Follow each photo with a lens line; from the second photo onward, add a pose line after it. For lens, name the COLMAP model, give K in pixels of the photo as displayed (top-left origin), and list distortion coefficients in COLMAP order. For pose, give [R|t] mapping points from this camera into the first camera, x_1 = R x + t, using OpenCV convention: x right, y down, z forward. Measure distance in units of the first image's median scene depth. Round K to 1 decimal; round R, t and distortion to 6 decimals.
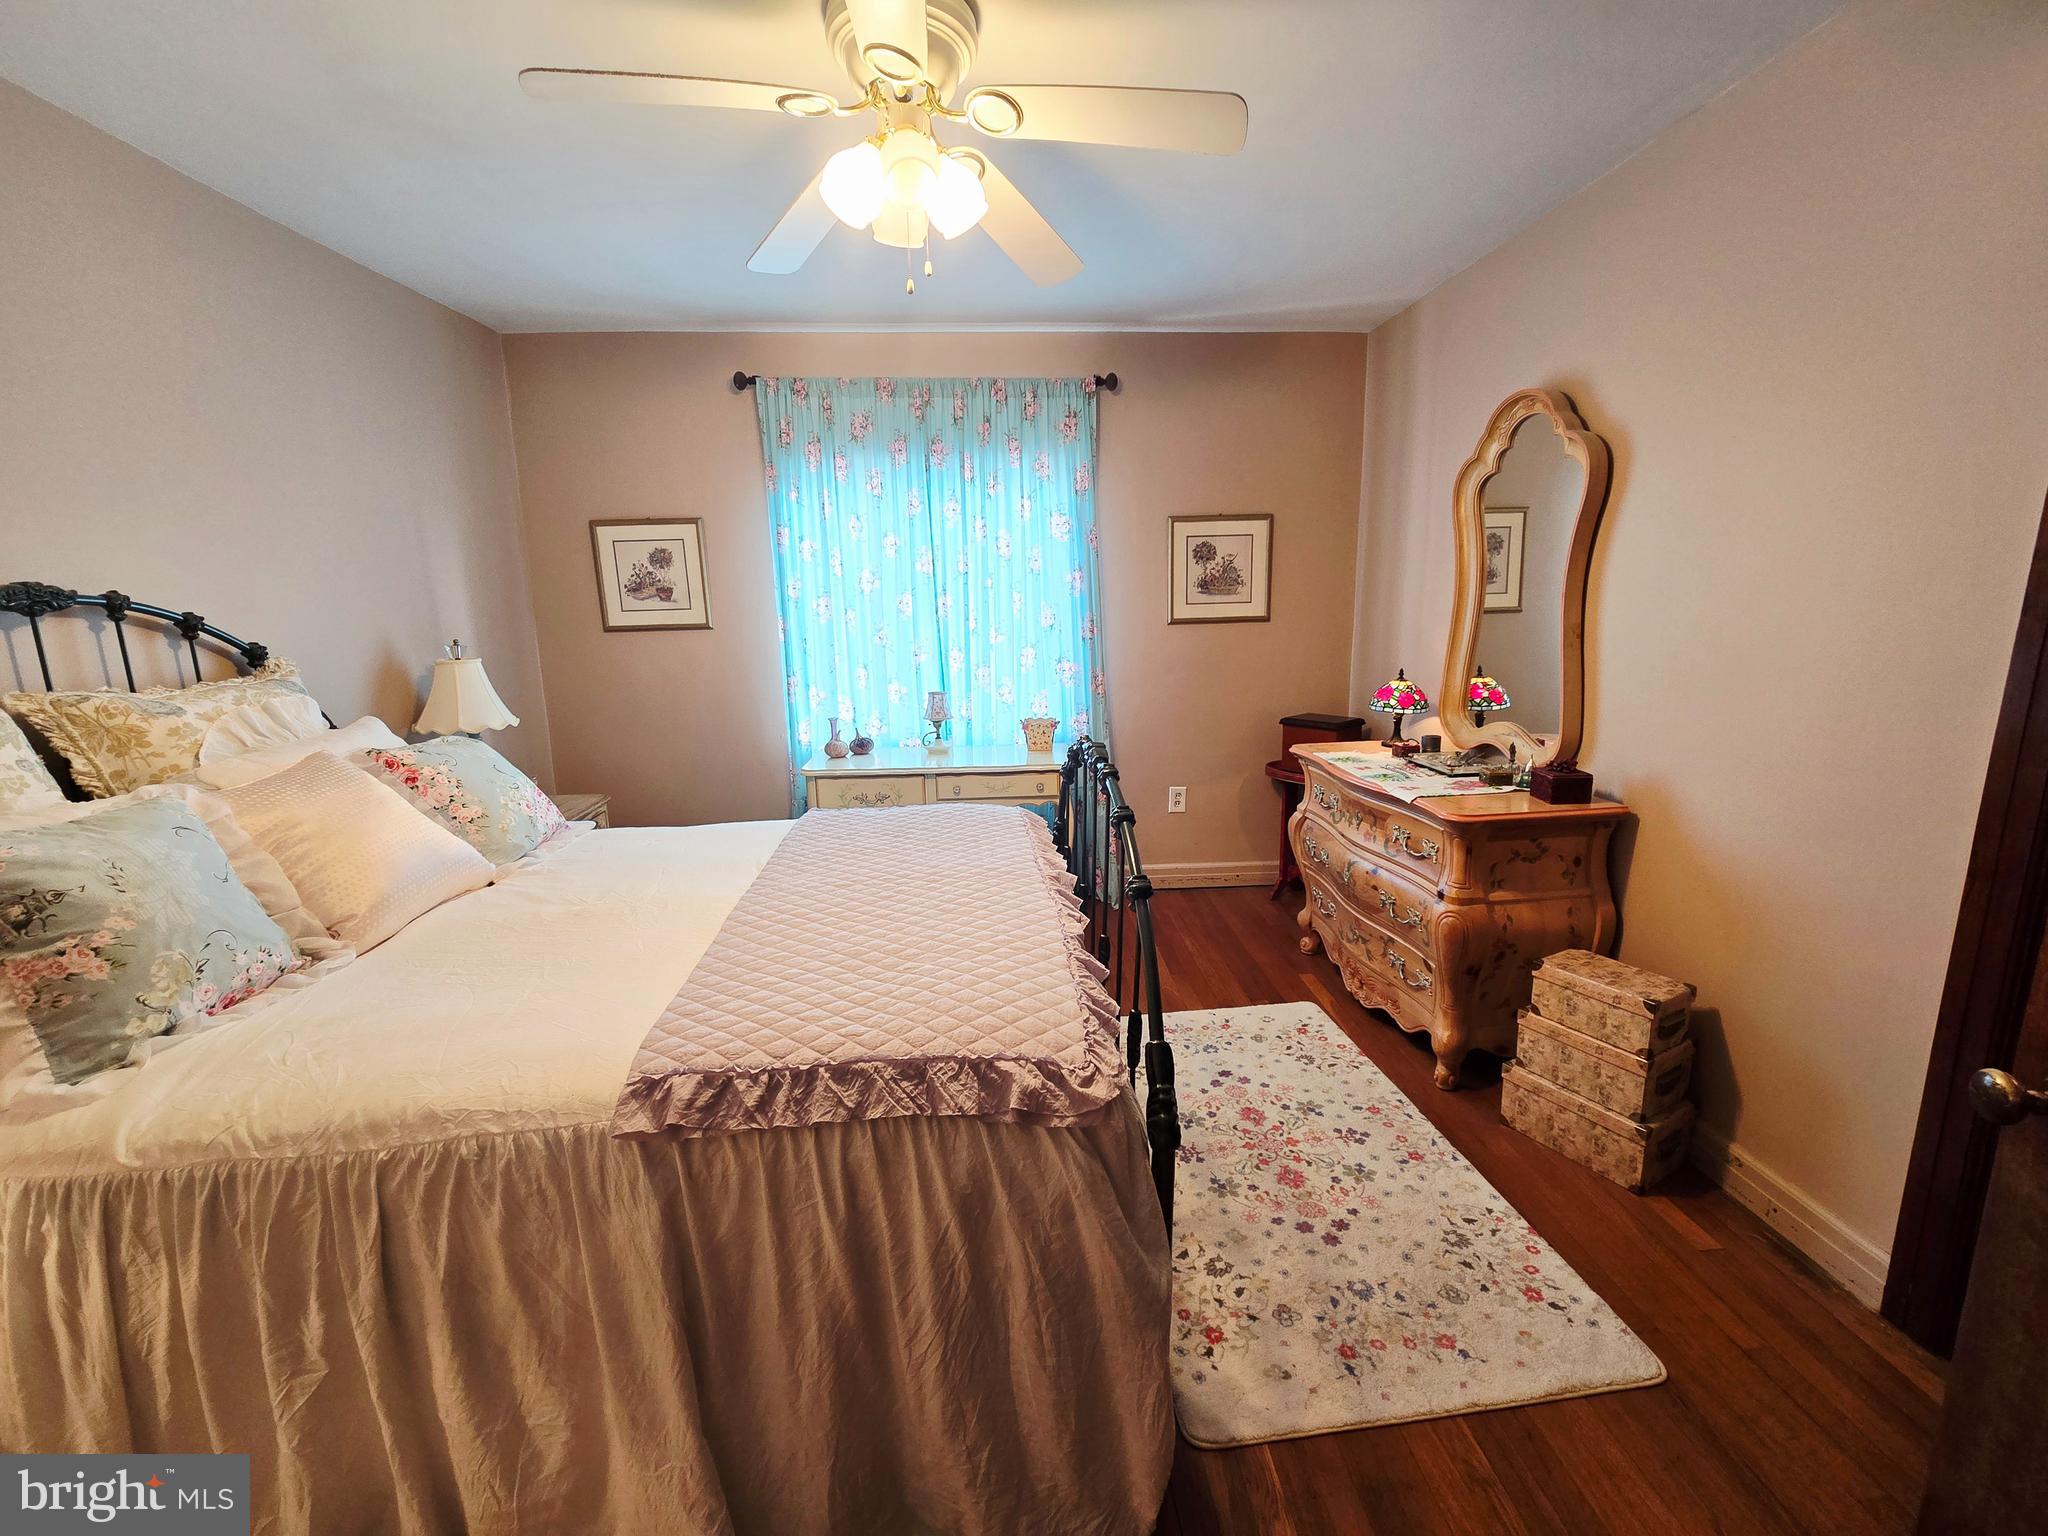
lens RADIAL K [[842.6, 0, 1037.2], [0, 842.6, 761.2], [0, 0, 1]] dist [-0.009295, 0.001835]
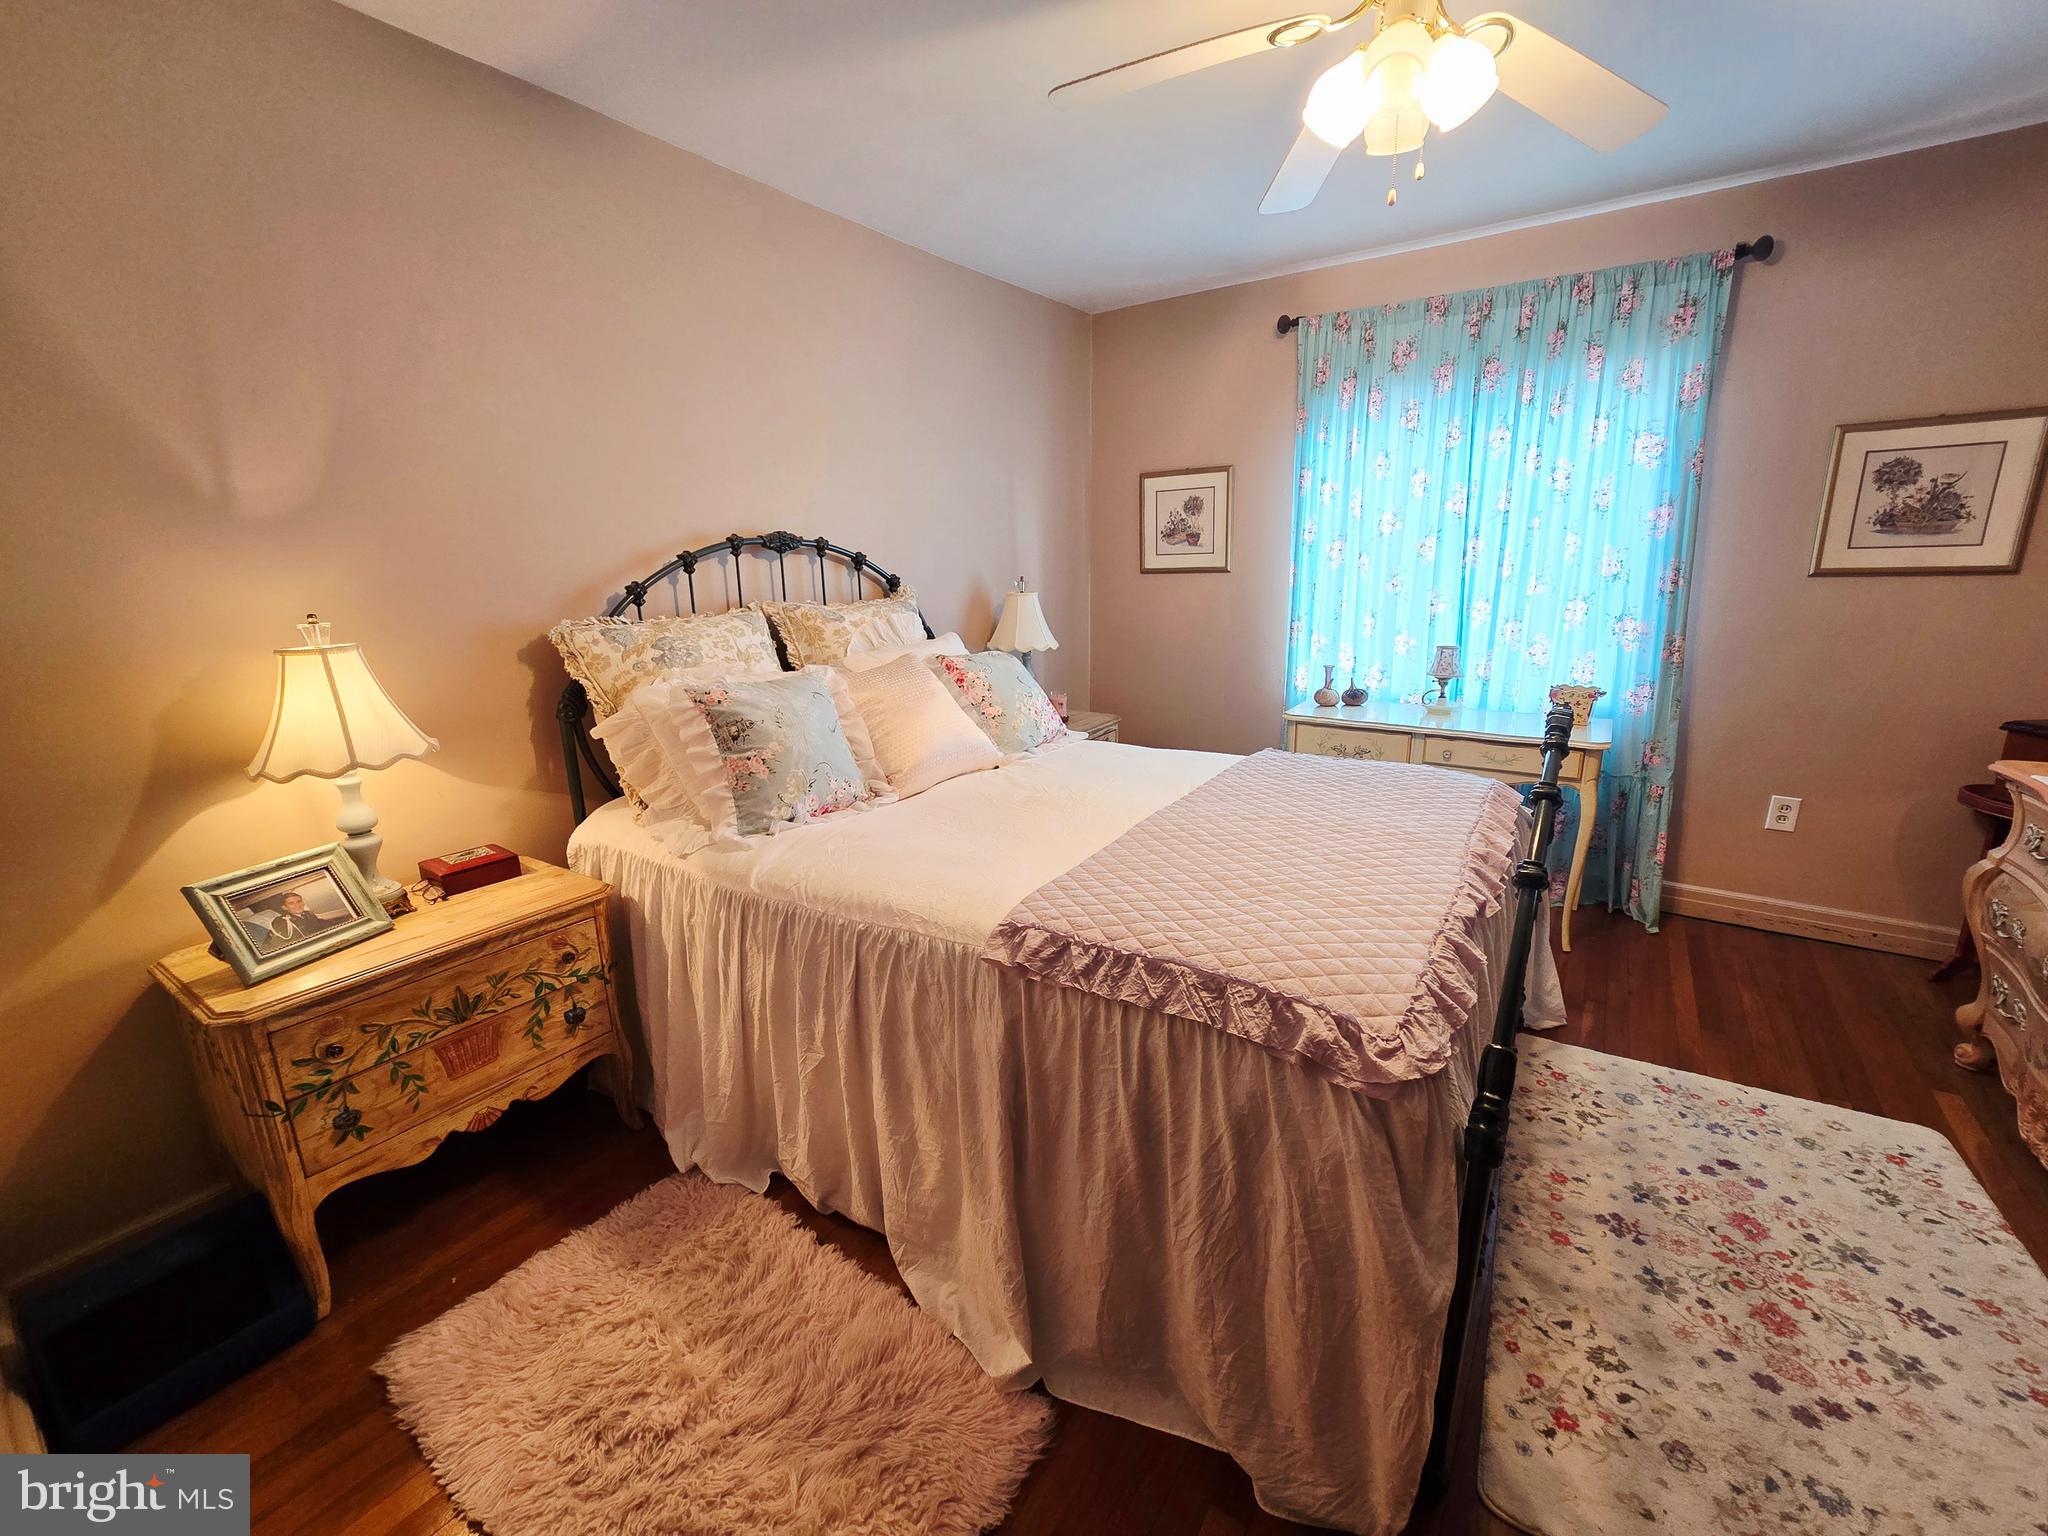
lens RADIAL K [[842.6, 0, 1028.4], [0, 842.6, 761.4], [0, 0, 1]] dist [-0.009295, 0.001835]
pose [[0.787205, 0.148776, -0.598476, 0.168916], [-0.113402, 0.988837, 0.096654, 0.008576], [0.606175, -0.008218, 0.795289, 0.010761]]
